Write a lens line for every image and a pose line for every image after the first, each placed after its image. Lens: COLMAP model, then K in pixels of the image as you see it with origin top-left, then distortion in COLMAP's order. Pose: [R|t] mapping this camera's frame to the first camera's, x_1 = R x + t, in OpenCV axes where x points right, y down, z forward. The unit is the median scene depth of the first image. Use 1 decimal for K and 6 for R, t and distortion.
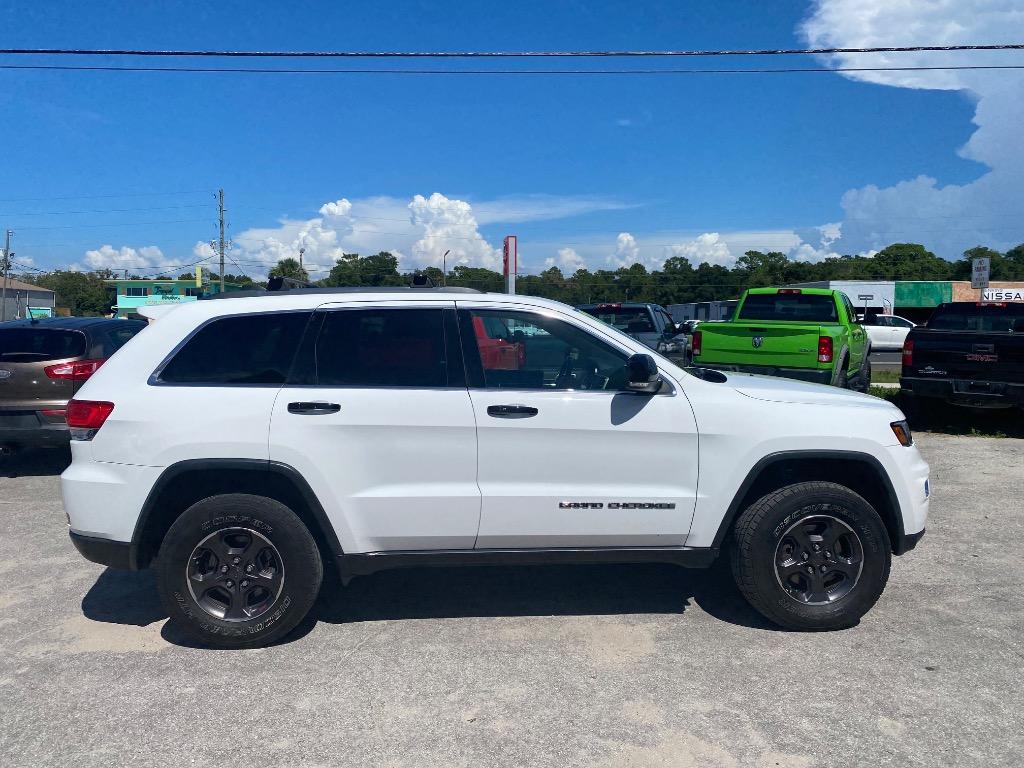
lens RADIAL K [[782.5, 0, 501.2], [0, 782.5, 379.9], [0, 0, 1]] dist [0.016716, -0.013342]
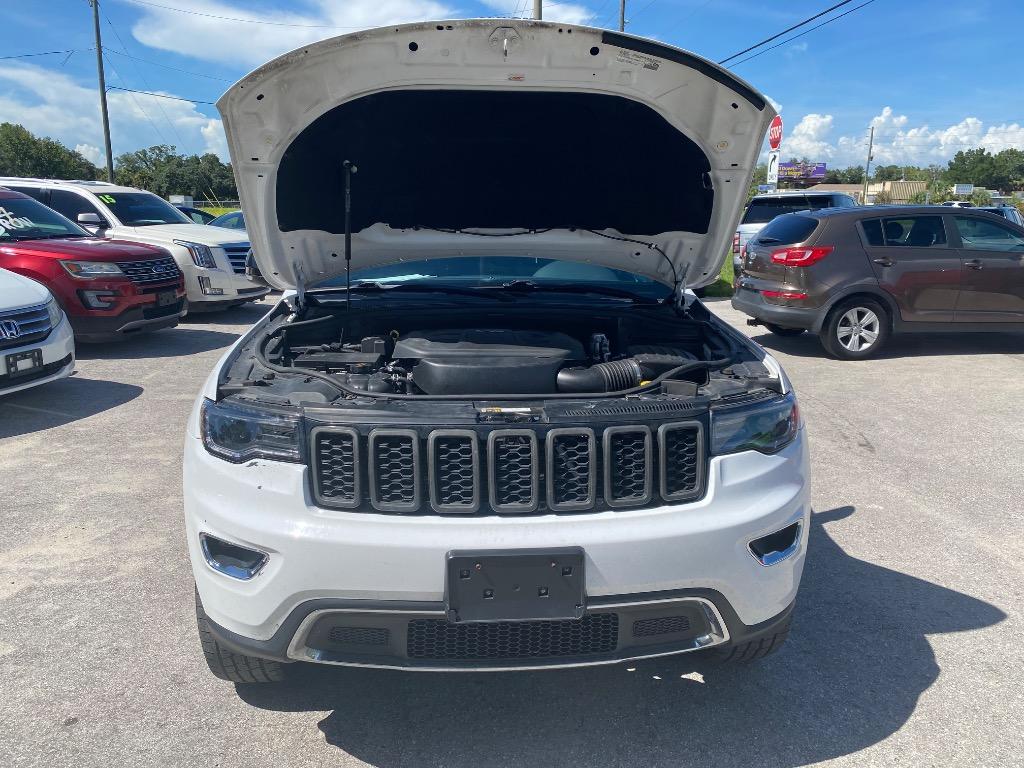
lens RADIAL K [[782.5, 0, 517.2], [0, 782.5, 397.6], [0, 0, 1]] dist [0.016716, -0.013342]
pose [[0.013699, 0.232513, -0.972497, 1.085866], [-0.076671, 0.969969, 0.230828, -0.091043], [0.996962, 0.071401, 0.031114, 1.268322]]
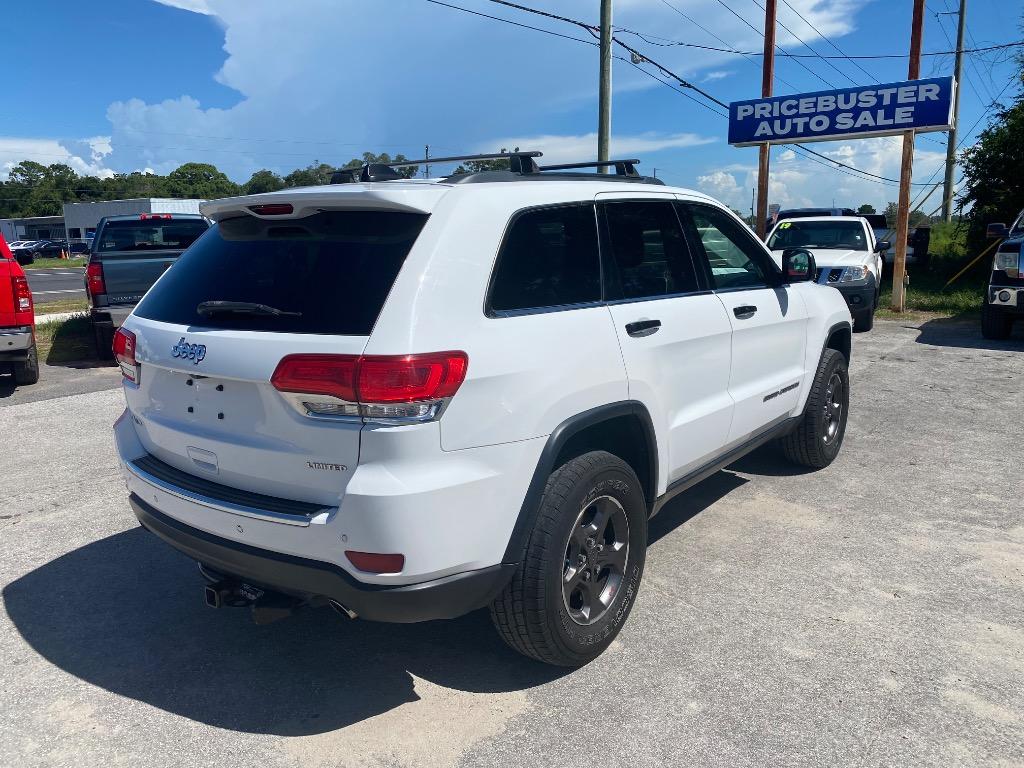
lens RADIAL K [[782.5, 0, 508.0], [0, 782.5, 383.7], [0, 0, 1]] dist [0.016716, -0.013342]
pose [[0.655375, -0.149976, 0.740264, -0.920139], [0.071903, 0.988025, 0.136515, -0.025264], [-0.751873, -0.036241, 0.658311, 0.580561]]
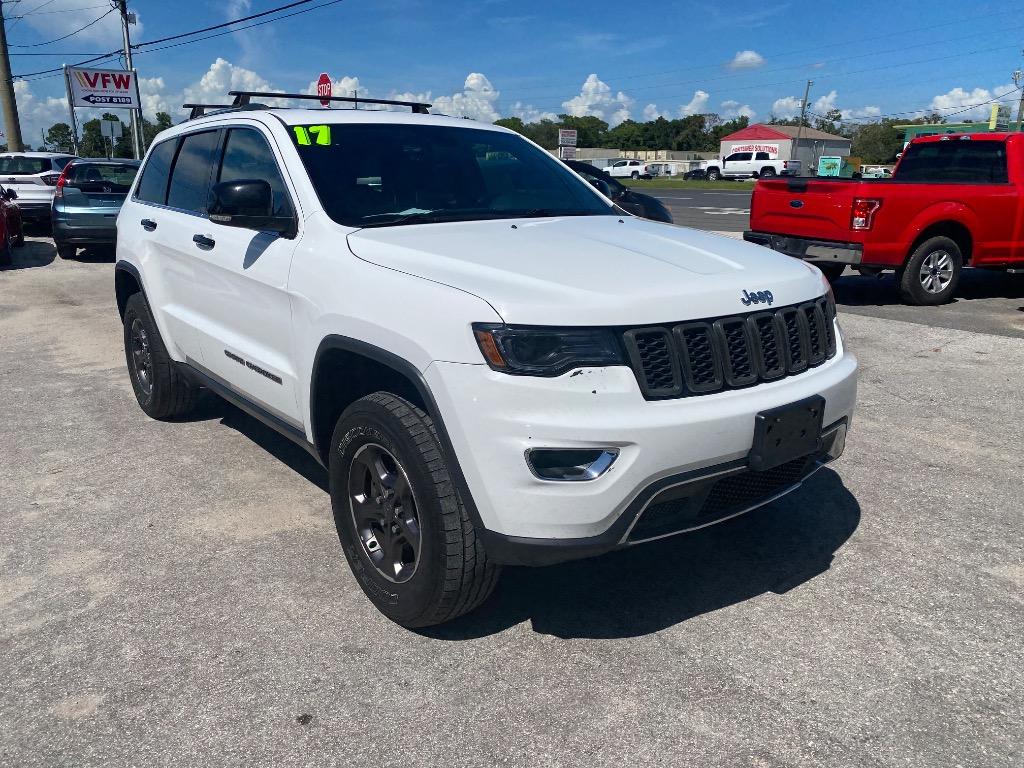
lens RADIAL K [[782.5, 0, 504.0], [0, 782.5, 375.7], [0, 0, 1]] dist [0.016716, -0.013342]
pose [[0.574608, 0.209091, -0.791269, 0.991682], [-0.064459, 0.975373, 0.210931, -0.024479], [0.815887, -0.070198, 0.573935, 0.750436]]
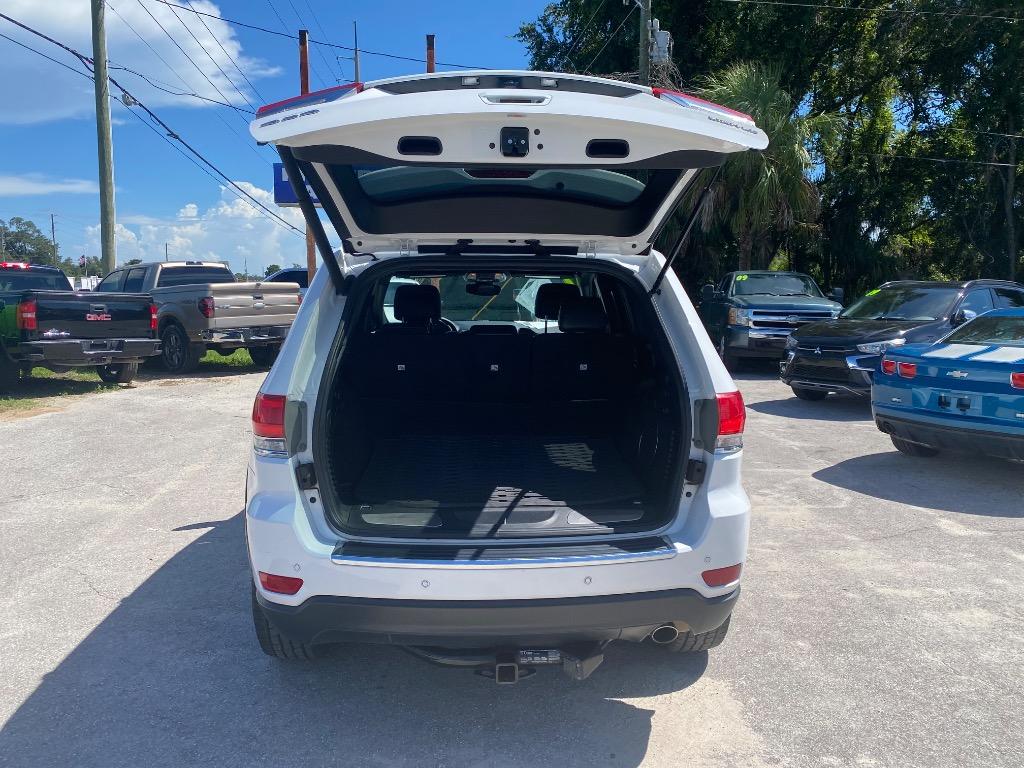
lens RADIAL K [[782.5, 0, 513.3], [0, 782.5, 391.0], [0, 0, 1]] dist [0.016716, -0.013342]
pose [[-0.001714, -0.128453, 0.991714, -1.214879], [0.068947, 0.989340, 0.128265, -0.074272], [-0.997619, 0.068595, 0.007161, 1.199957]]
